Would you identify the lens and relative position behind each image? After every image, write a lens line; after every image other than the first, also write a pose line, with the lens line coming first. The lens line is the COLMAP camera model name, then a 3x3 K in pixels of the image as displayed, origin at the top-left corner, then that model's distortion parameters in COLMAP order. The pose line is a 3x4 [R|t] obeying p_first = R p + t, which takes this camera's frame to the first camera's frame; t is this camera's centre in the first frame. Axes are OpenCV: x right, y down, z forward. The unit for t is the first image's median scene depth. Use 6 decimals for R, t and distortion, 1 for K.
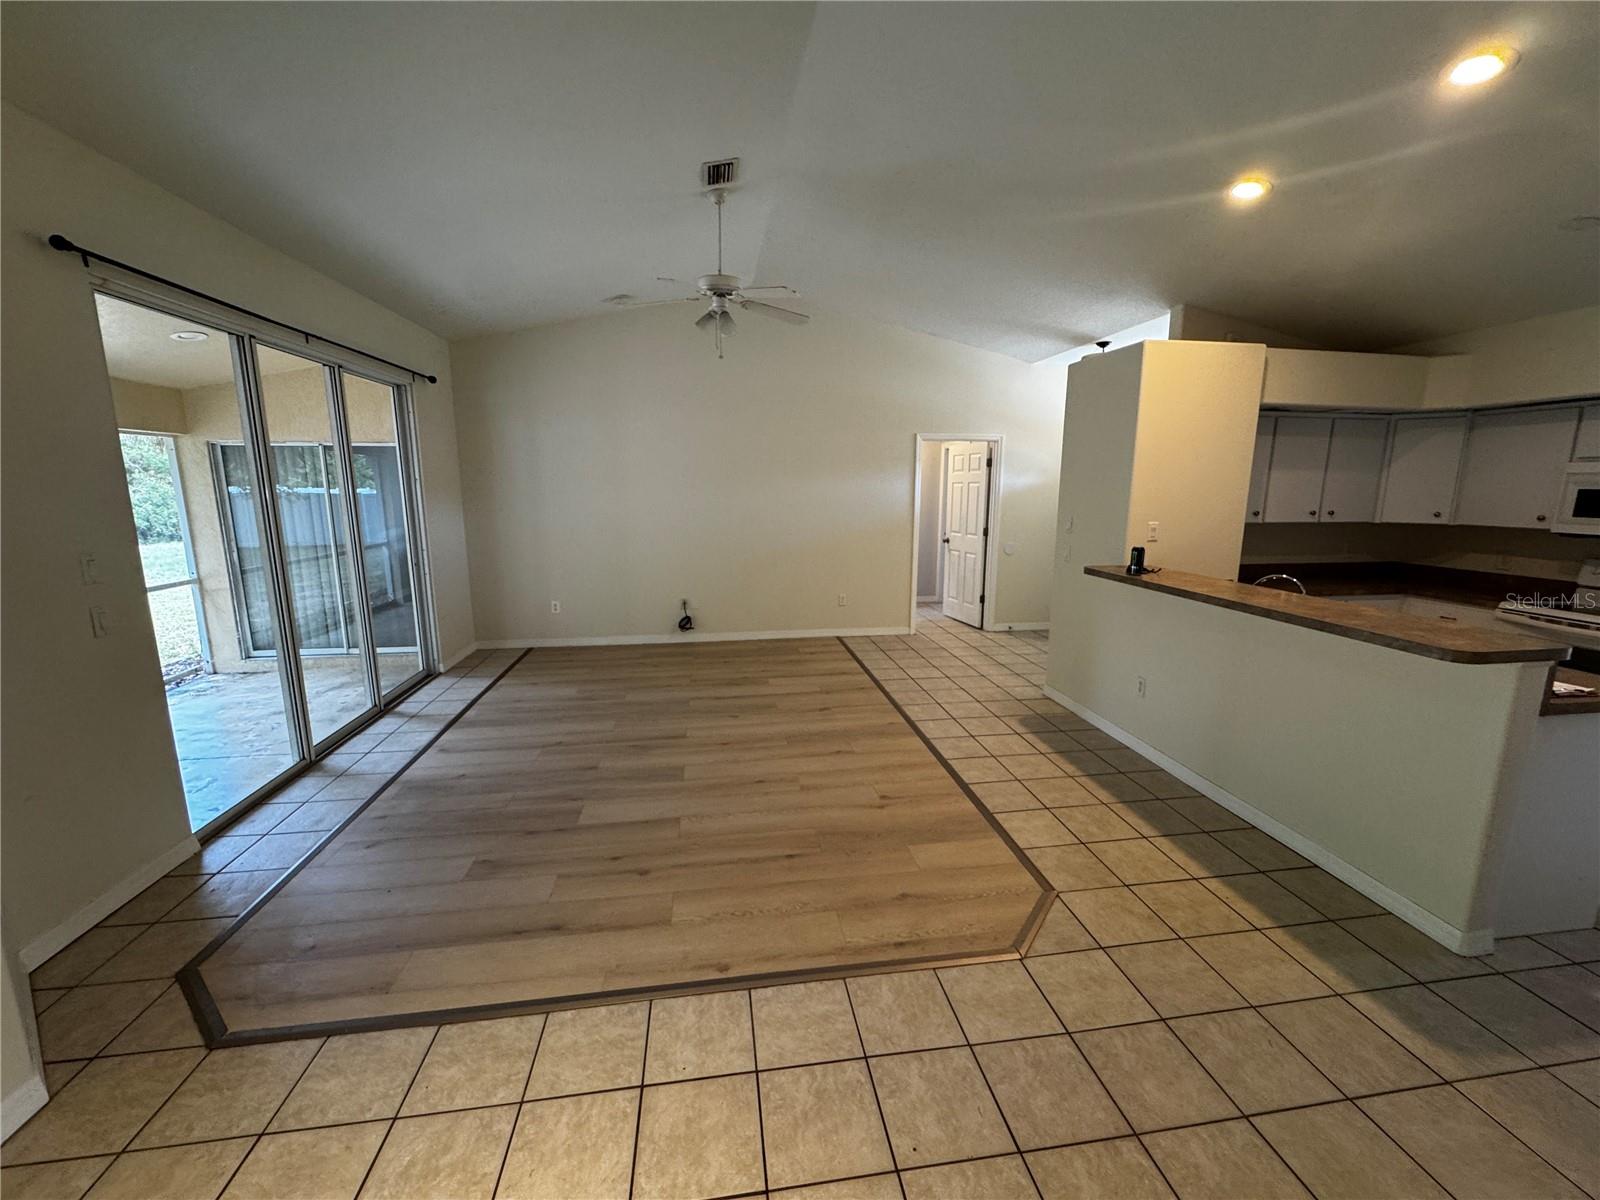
lens RADIAL K [[639.6, 0, 801.2], [0, 639.6, 600.2], [0, 0, 1]] dist [-0.002723, -0.000117]
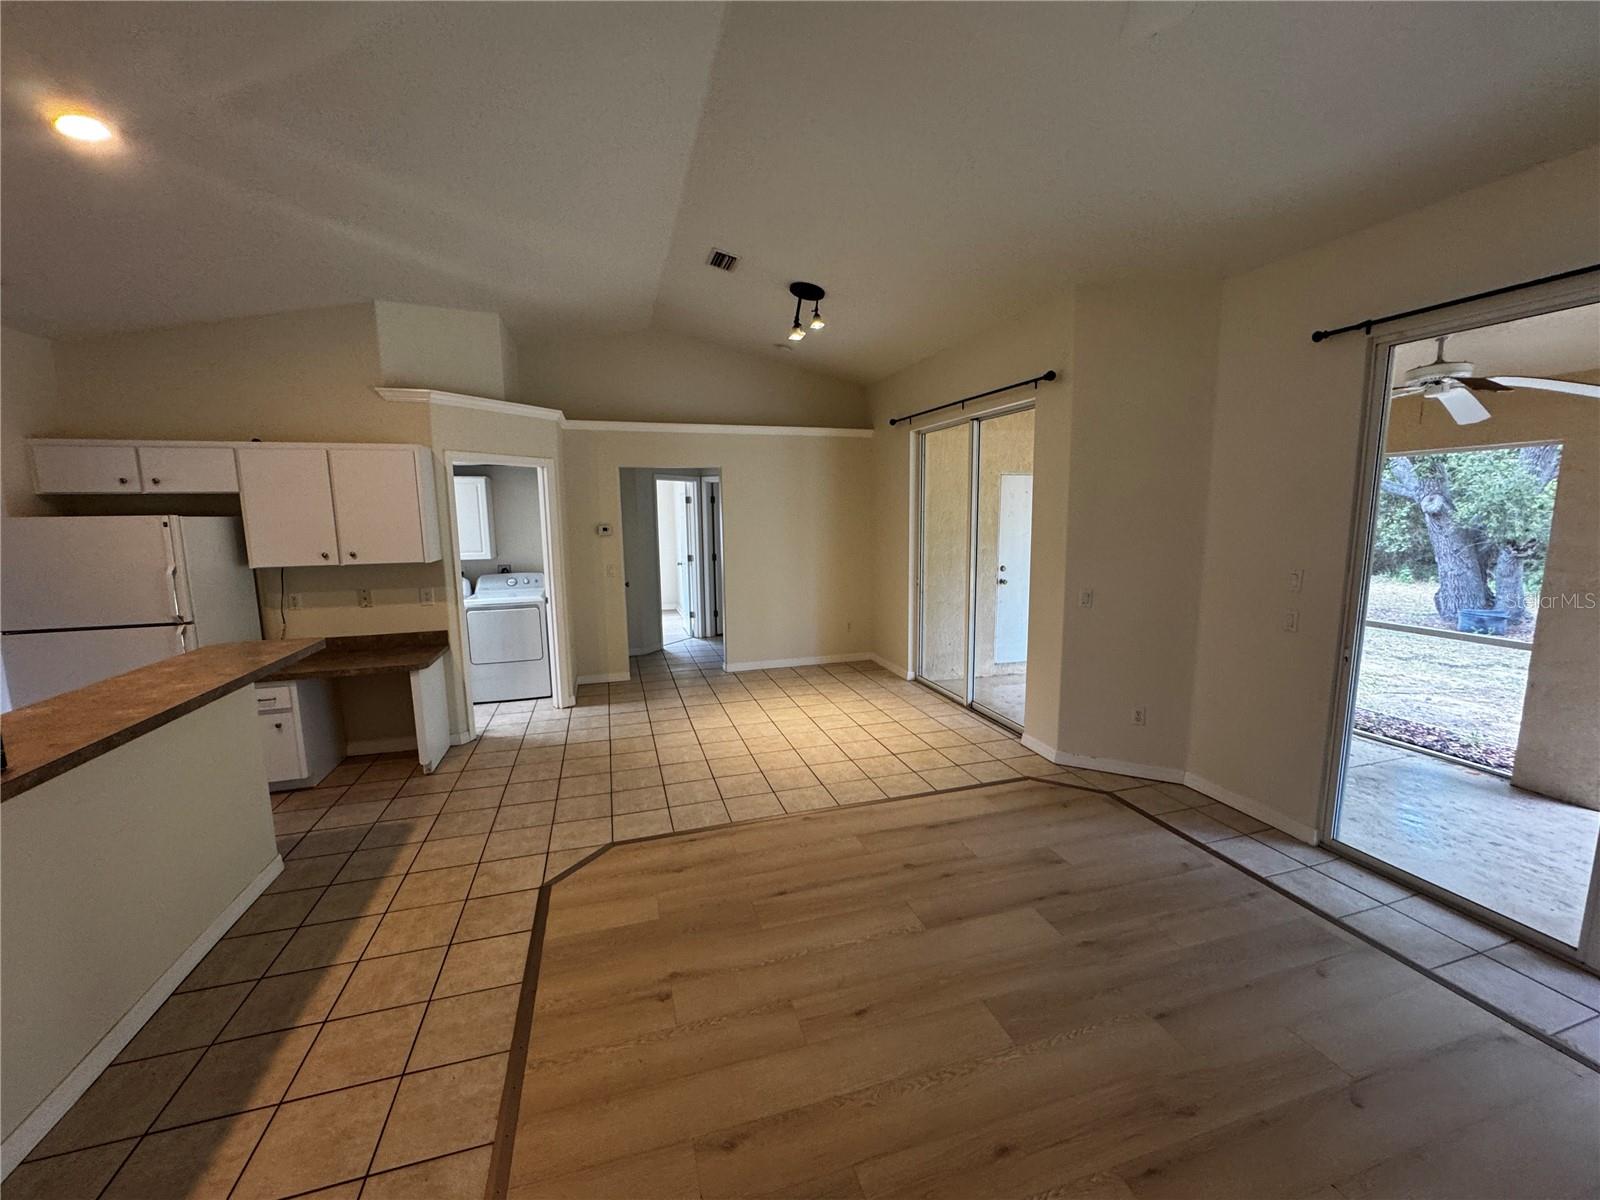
lens RADIAL K [[639.6, 0, 801.2], [0, 639.6, 600.2], [0, 0, 1]] dist [-0.002723, -0.000117]
pose [[-0.988406, 0.032932, -0.148219, 0.059377], [-0.015137, 0.949959, 0.312009, -0.239219], [0.151077, 0.310635, -0.938446, 1.226386]]
